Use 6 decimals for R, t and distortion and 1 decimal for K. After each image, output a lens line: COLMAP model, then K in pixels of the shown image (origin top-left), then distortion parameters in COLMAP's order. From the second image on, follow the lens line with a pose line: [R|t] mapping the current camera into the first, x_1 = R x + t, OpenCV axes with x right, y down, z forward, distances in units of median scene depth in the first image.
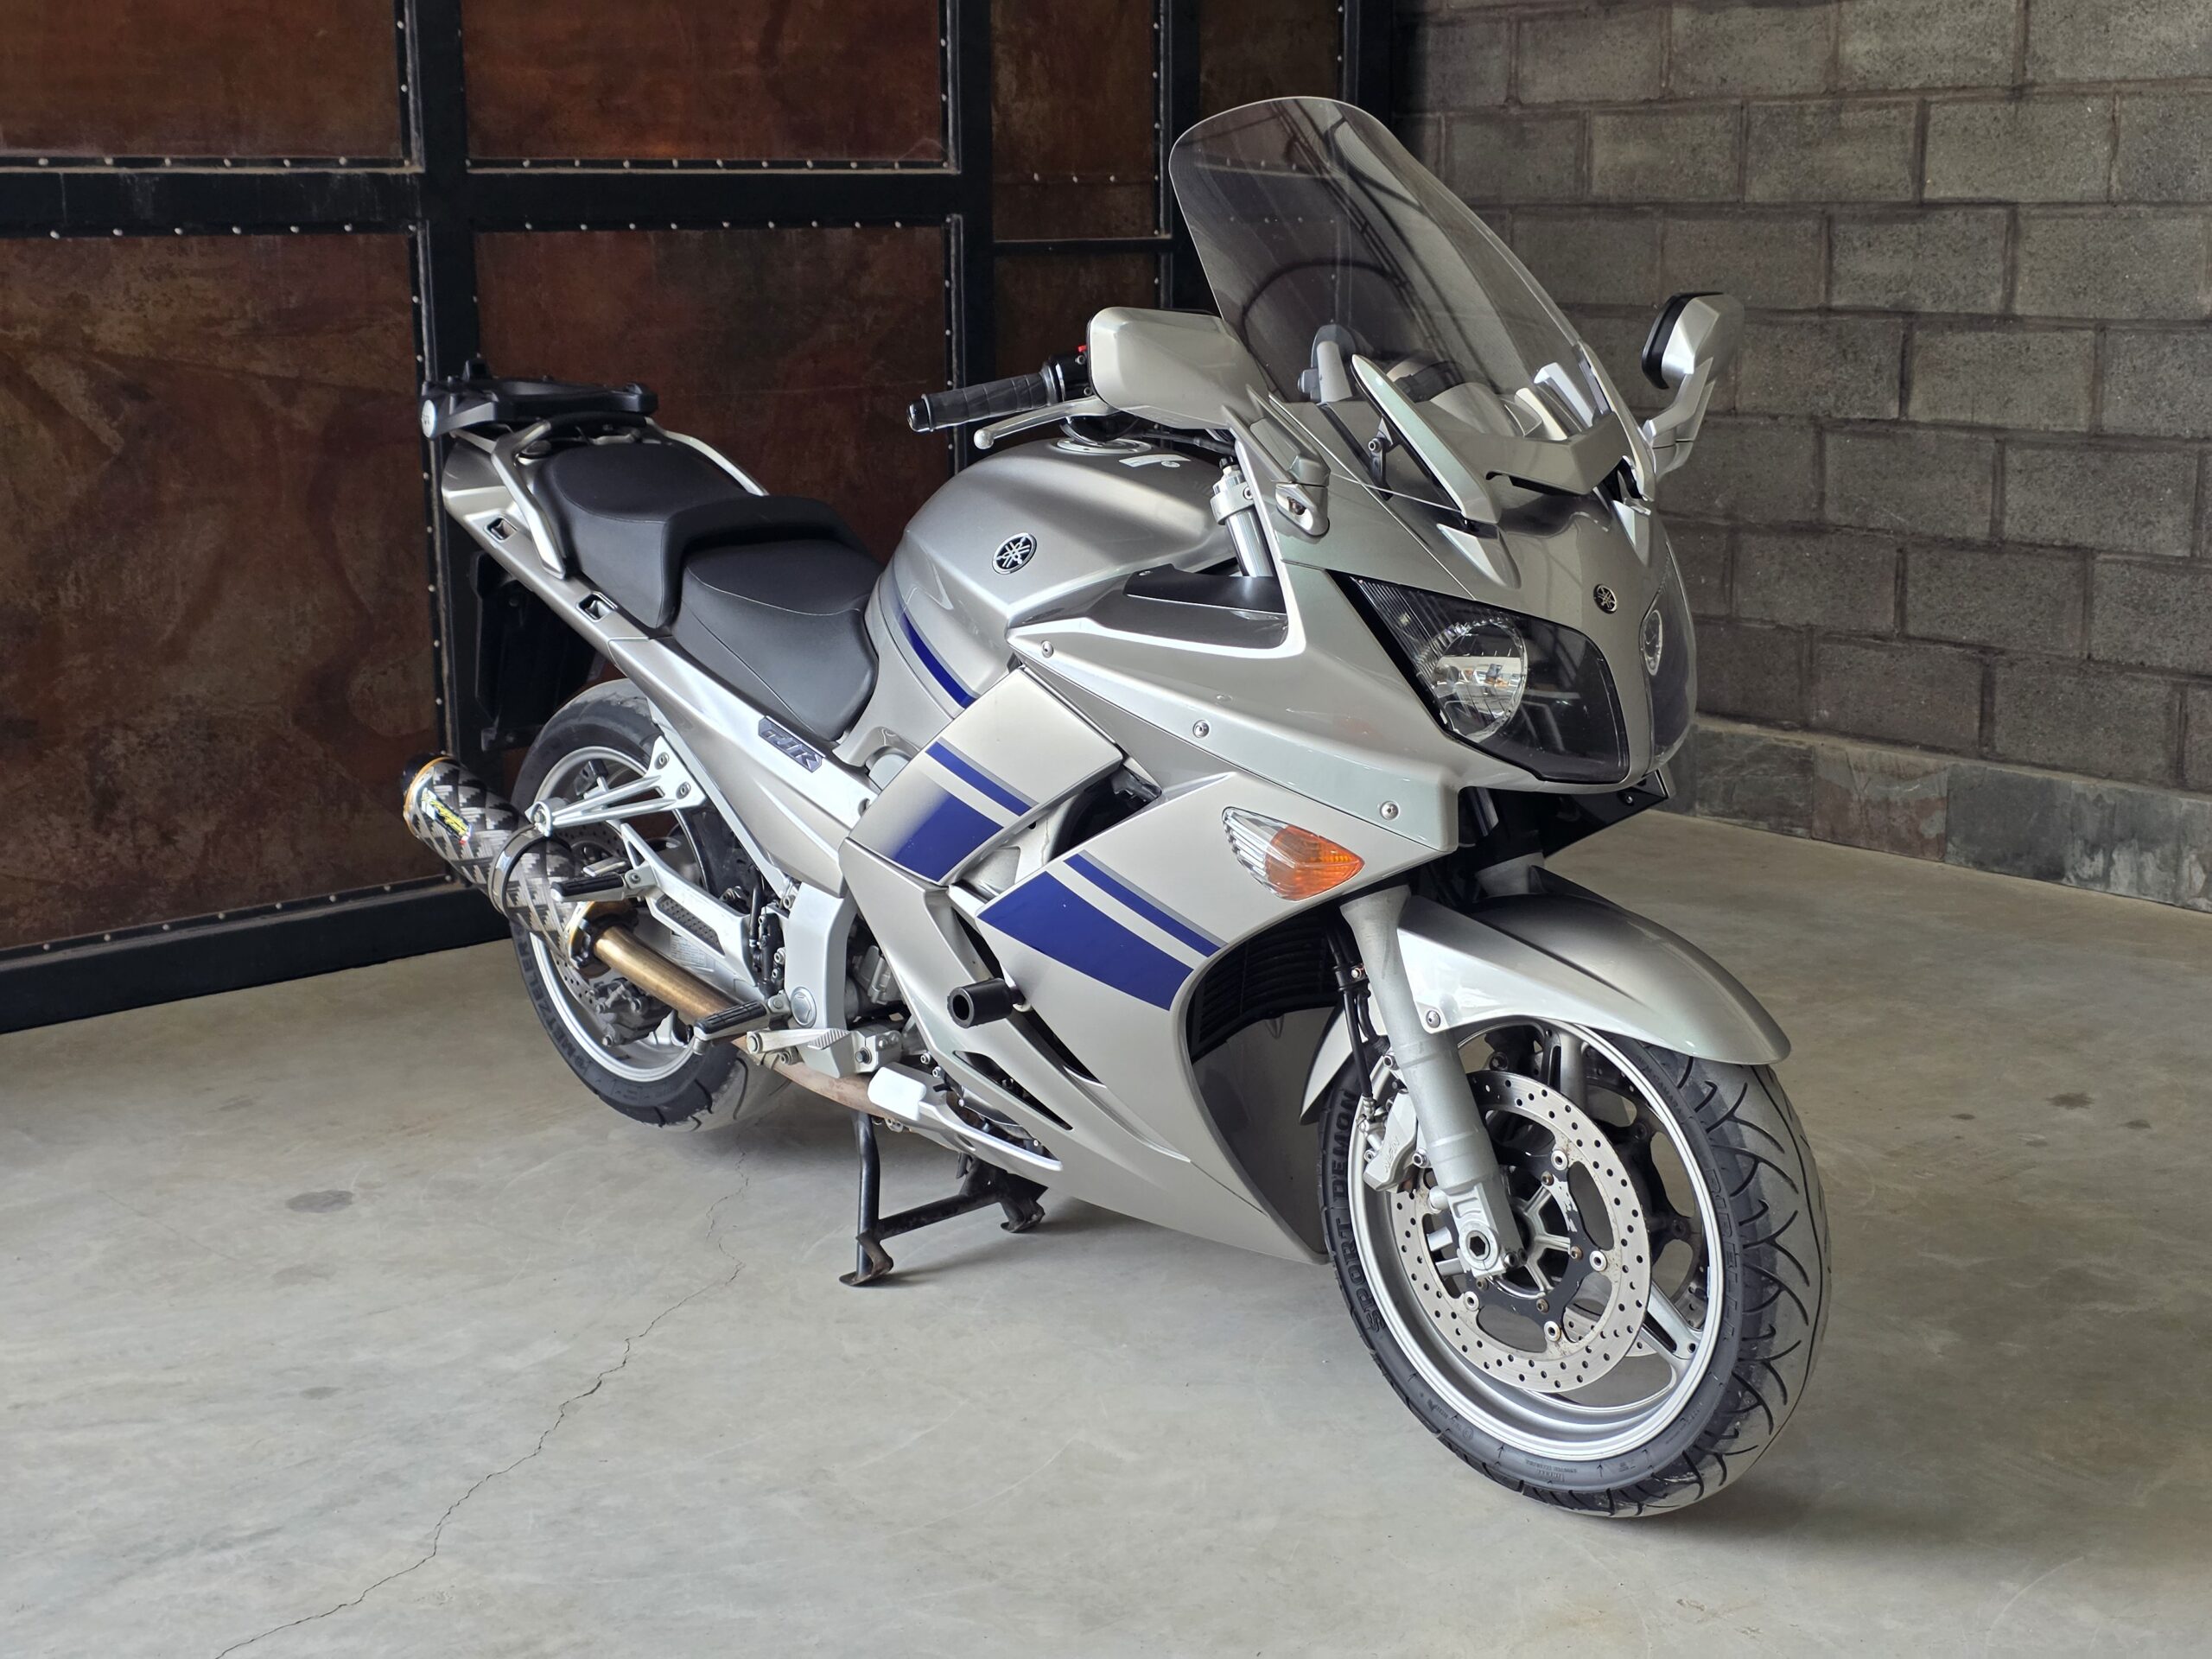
lens RADIAL K [[2948.0, 0, 1108.7], [0, 2948.0, 789.7], [0, 0, 1]] dist [0.079960, 0.000000]
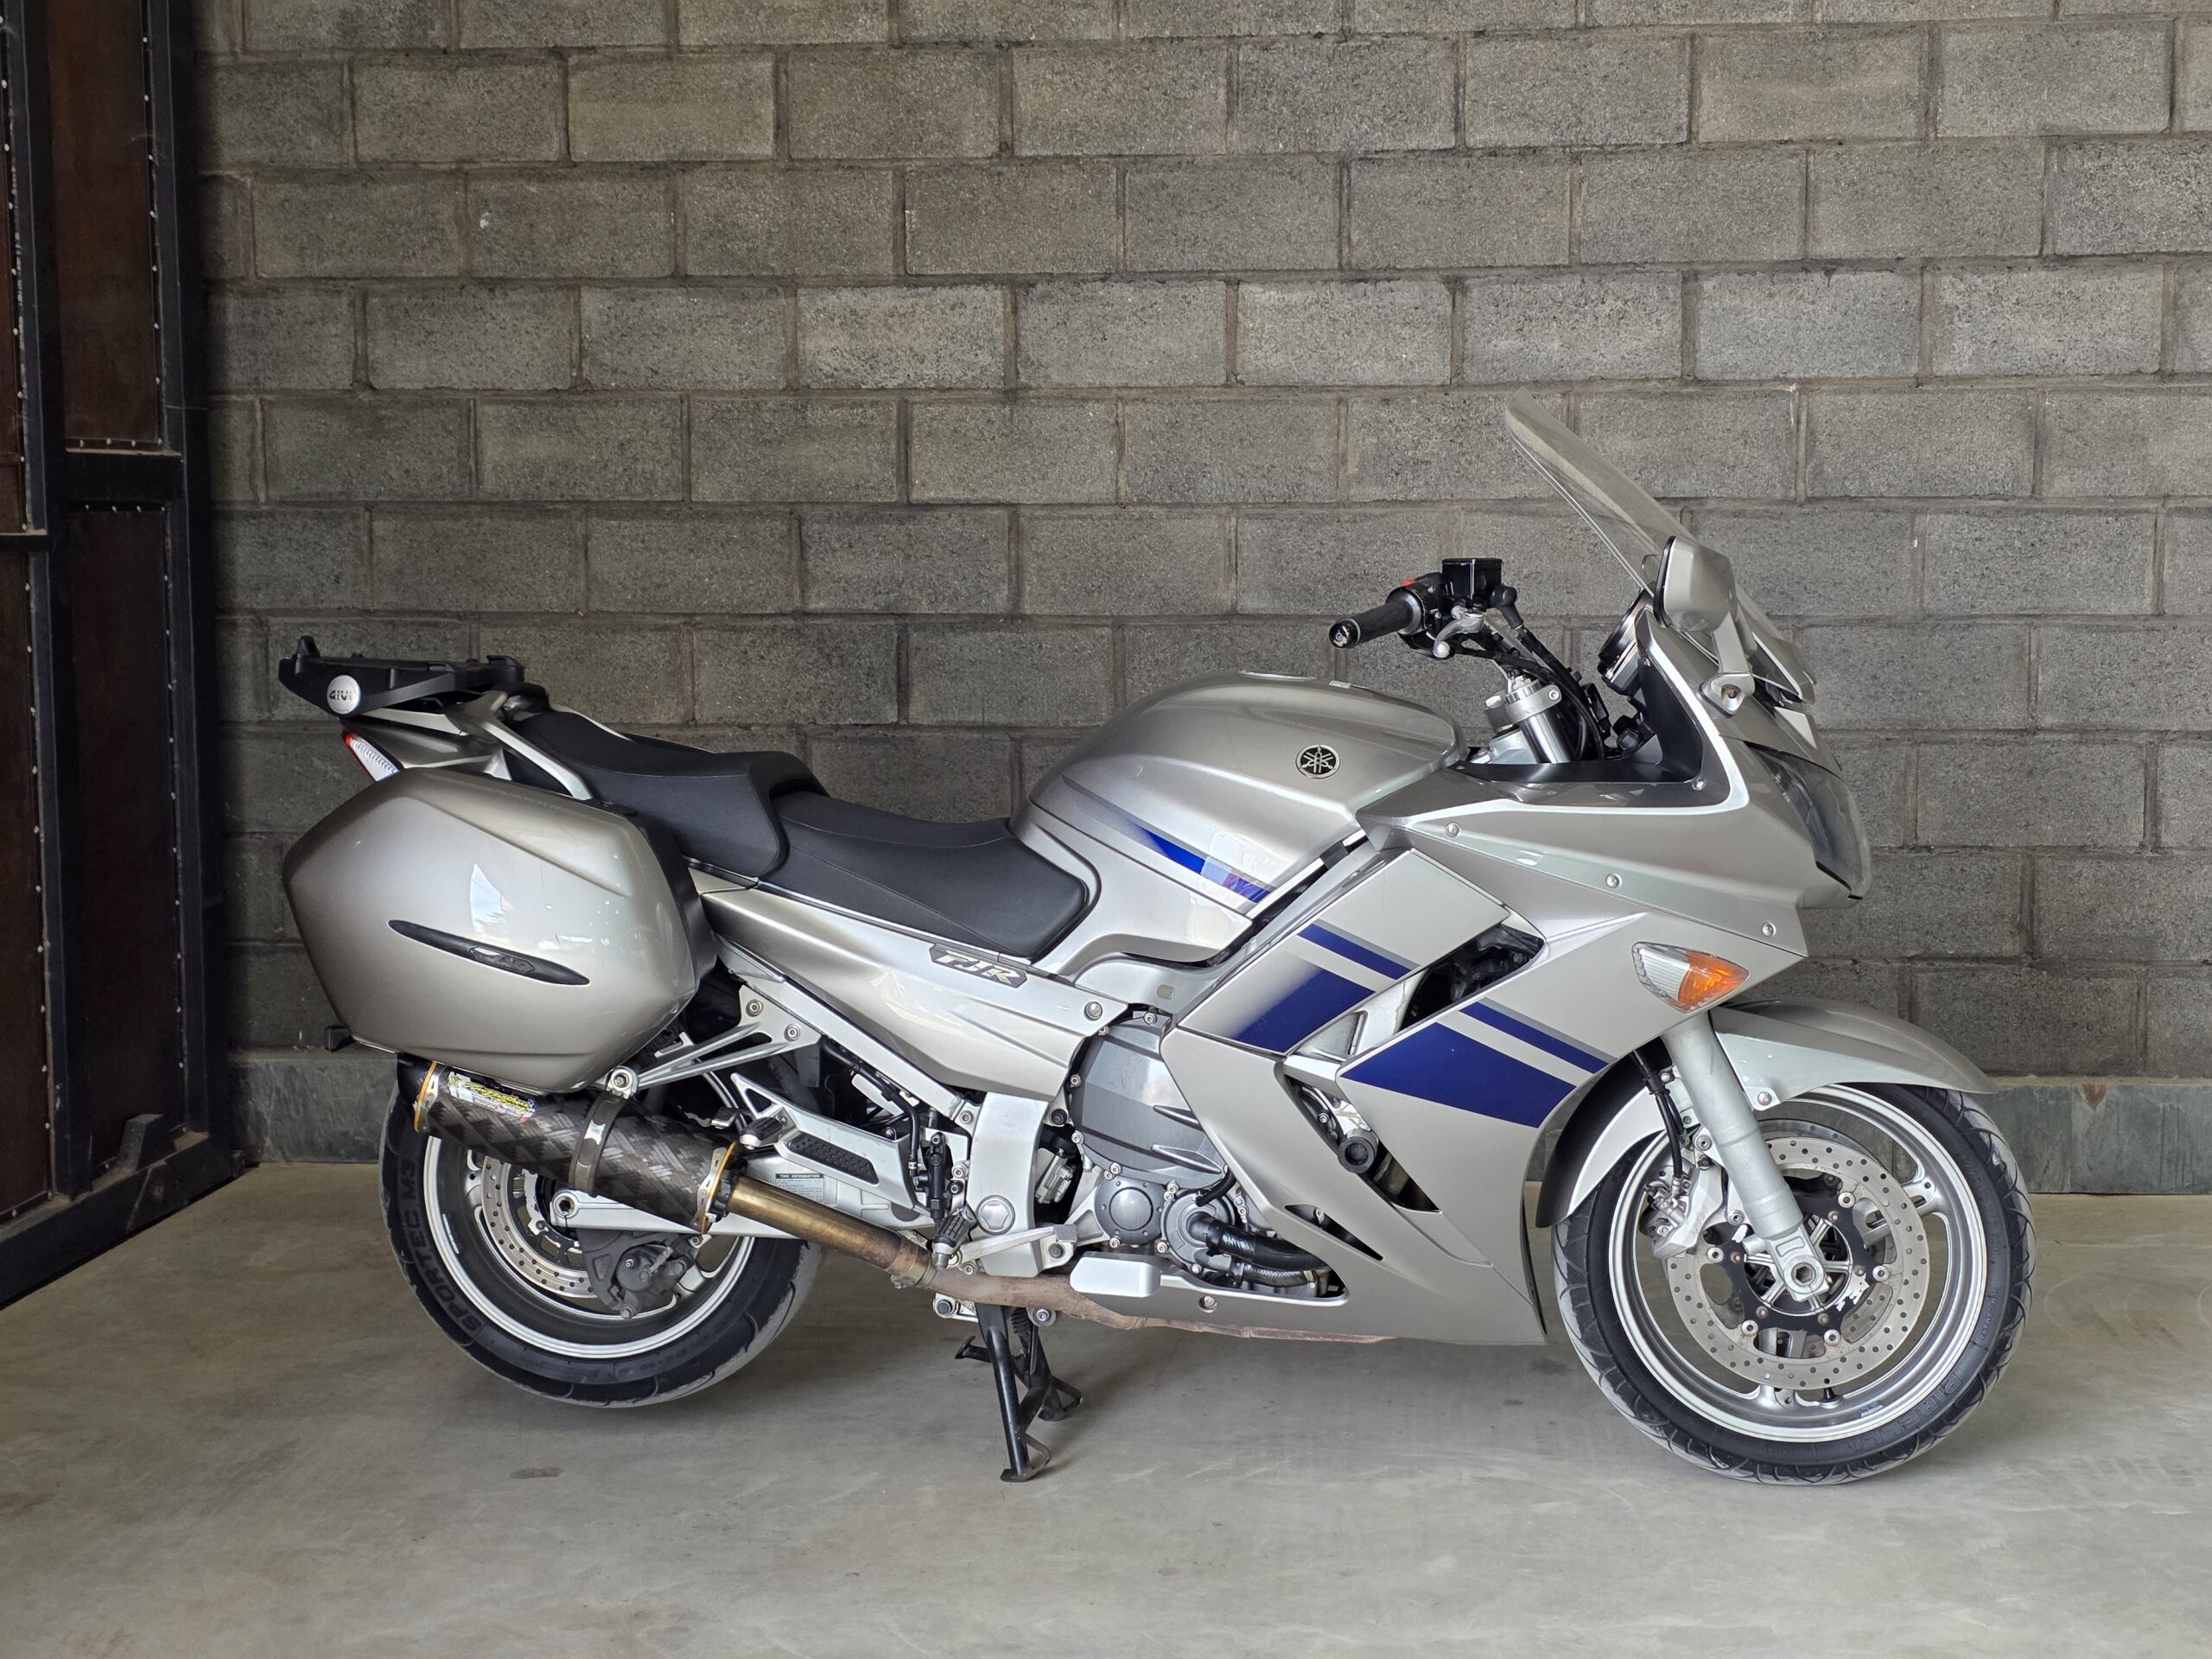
lens RADIAL K [[2948.0, 0, 1107.0], [0, 2948.0, 826.5], [0, 0, 1]] dist [0.079960, 0.000000]
pose [[0.729100, -0.065266, 0.681288, -0.373441], [0.133810, 0.989826, -0.048378, -0.039163], [-0.671199, 0.126435, 0.730415, 0.281308]]
